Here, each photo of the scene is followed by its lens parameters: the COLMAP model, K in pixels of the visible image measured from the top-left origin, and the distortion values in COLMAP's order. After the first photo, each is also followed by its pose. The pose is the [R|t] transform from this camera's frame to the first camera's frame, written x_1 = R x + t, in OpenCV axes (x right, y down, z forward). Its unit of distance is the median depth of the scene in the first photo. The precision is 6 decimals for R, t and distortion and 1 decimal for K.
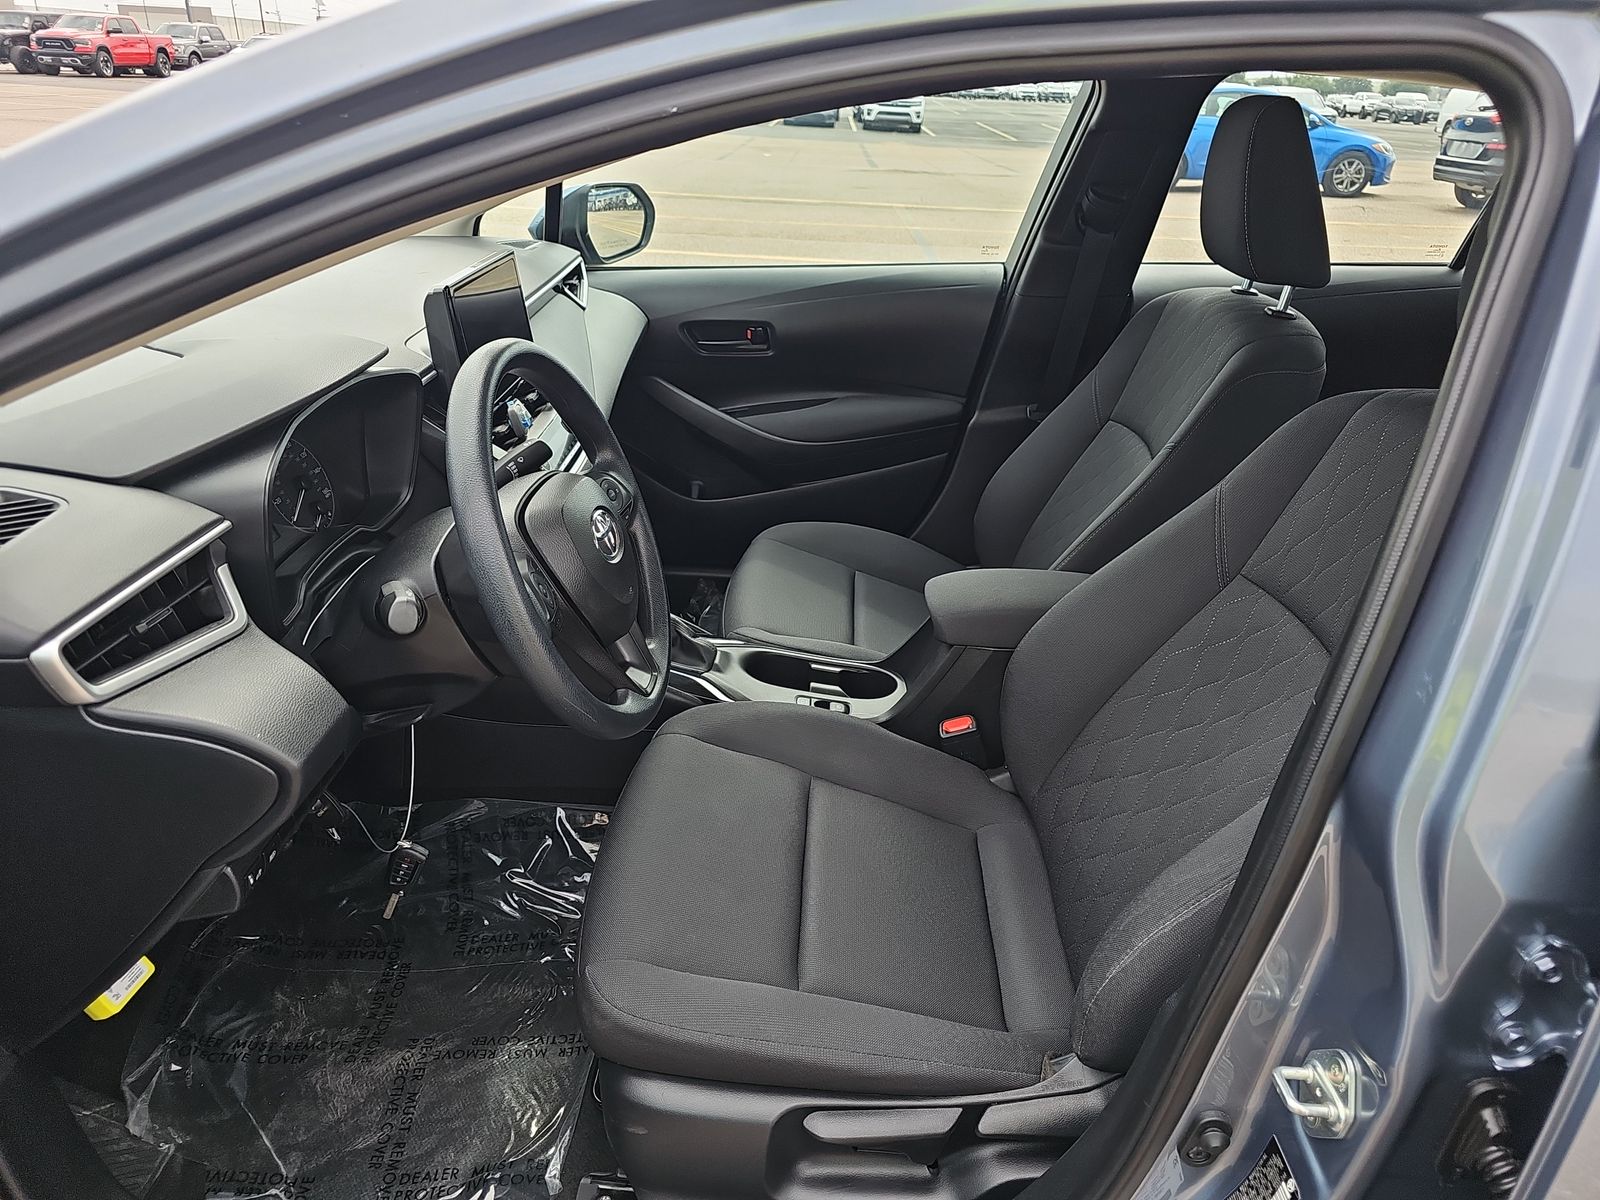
lens RADIAL K [[1087.6, 0, 800.0], [0, 1087.6, 600.0], [0, 0, 1]] dist [0.004256, -0.023833]
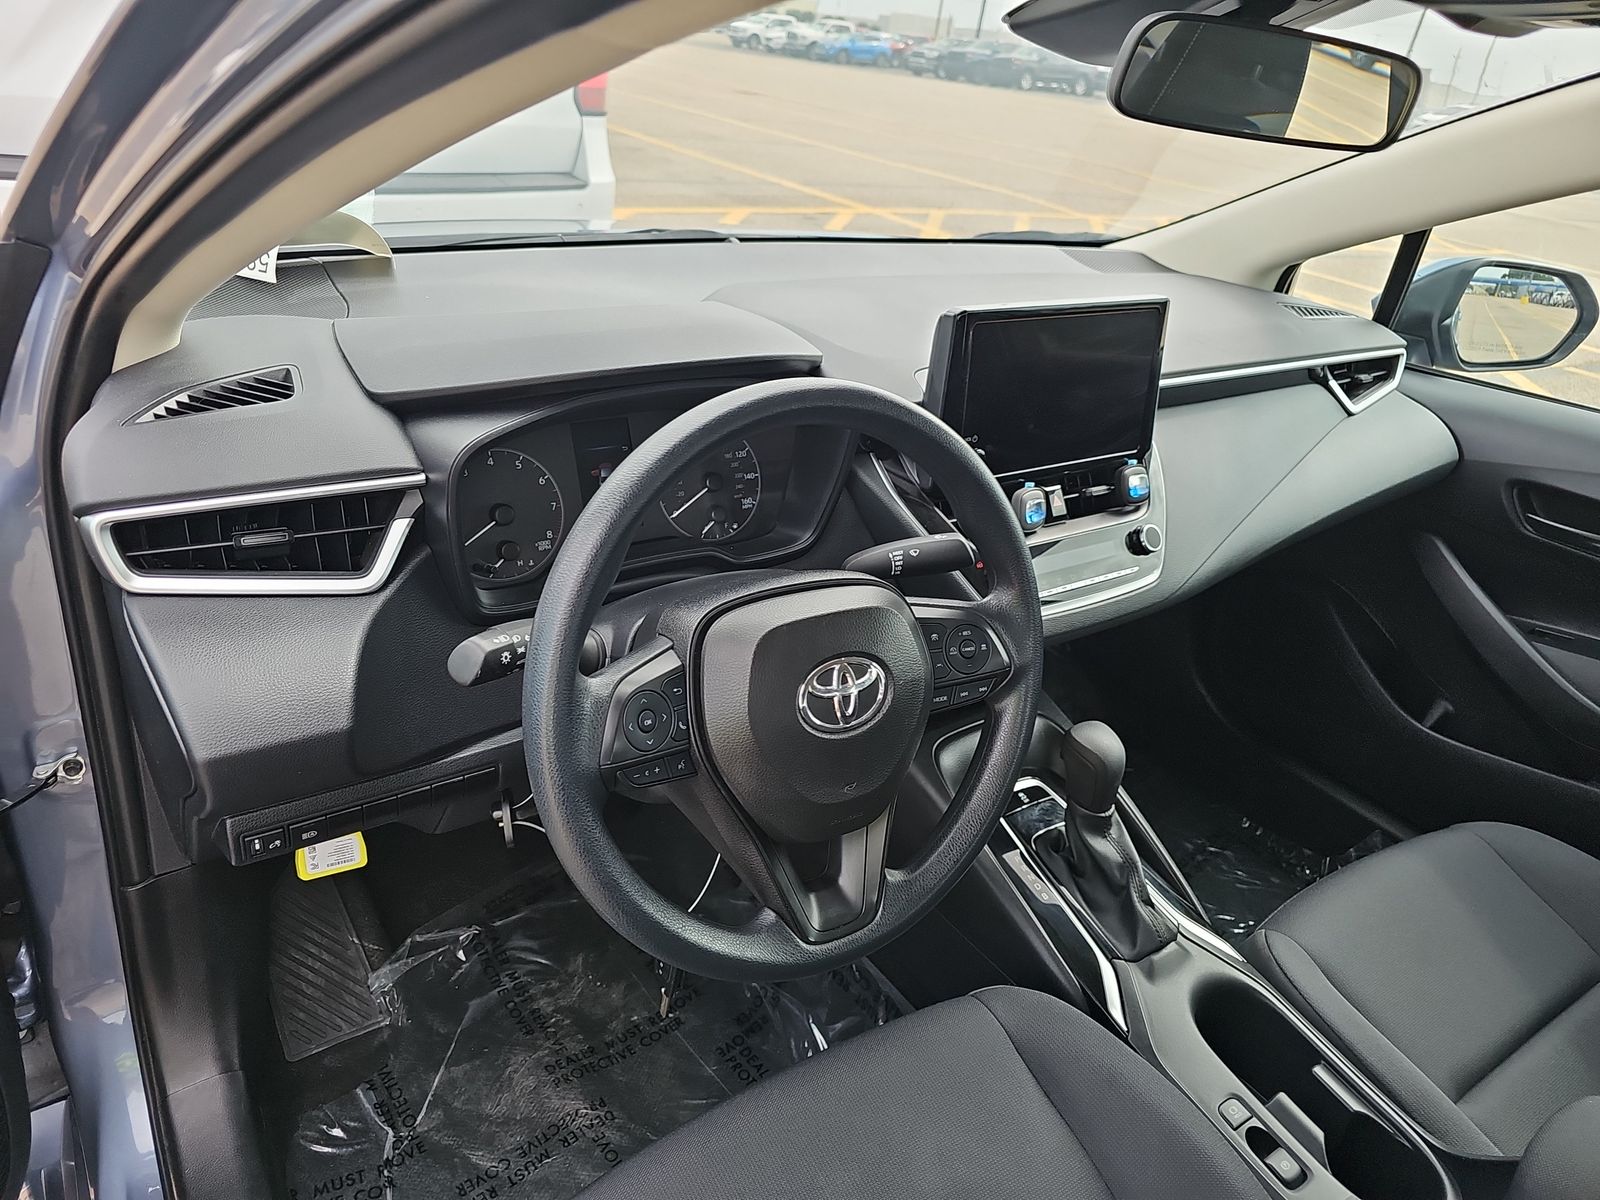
lens RADIAL K [[1064.0, 0, 793.1], [0, 1064.0, 574.9], [0, 0, 1]] dist [0.021323, -0.018879]
pose [[0.578246, 0.387316, -0.718065, 0.190768], [-0.428937, 0.892999, 0.136257, -0.161151], [0.694006, 0.229215, 0.682507, 0.420800]]
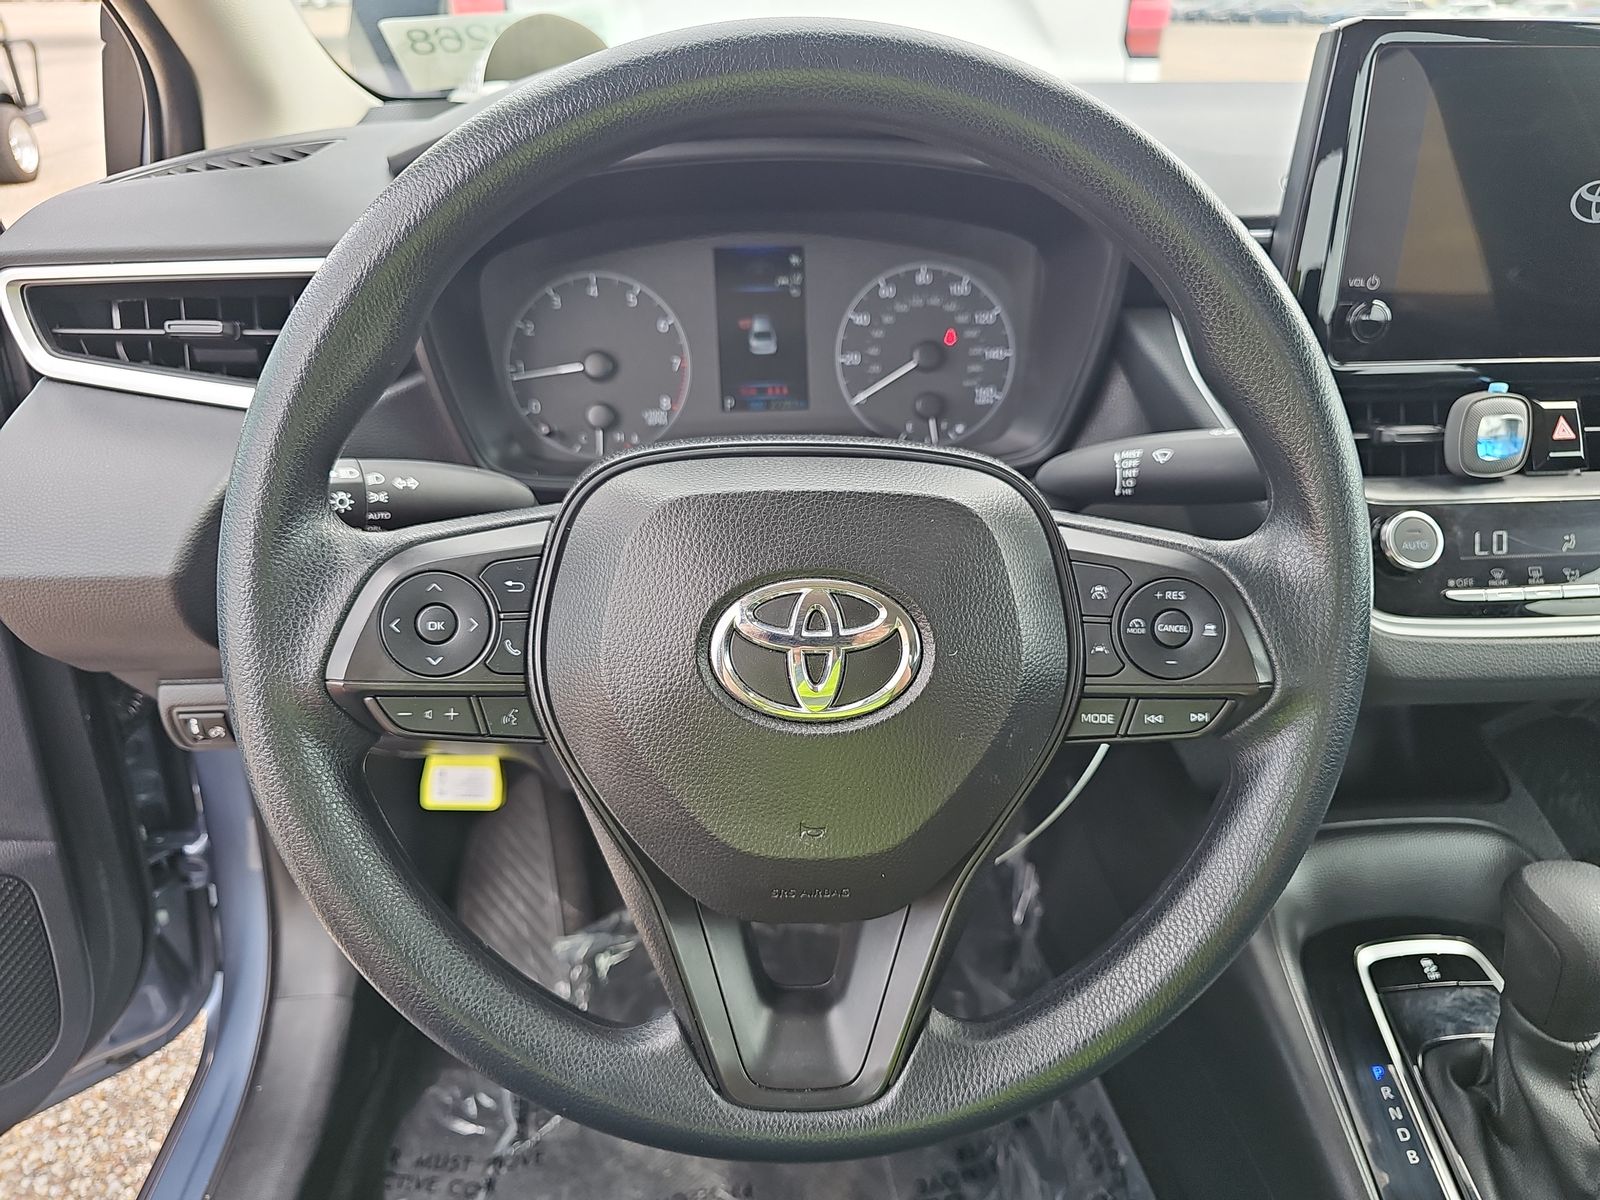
lens RADIAL K [[1087.6, 0, 800.0], [0, 1087.6, 600.0], [0, 0, 1]] dist [0.004256, -0.023833]
pose [[0.101185, 0.437522, -0.893497, 0.088724], [-0.432587, 0.828110, 0.356515, -0.153298], [0.895896, 0.350441, 0.273059, 0.724374]]
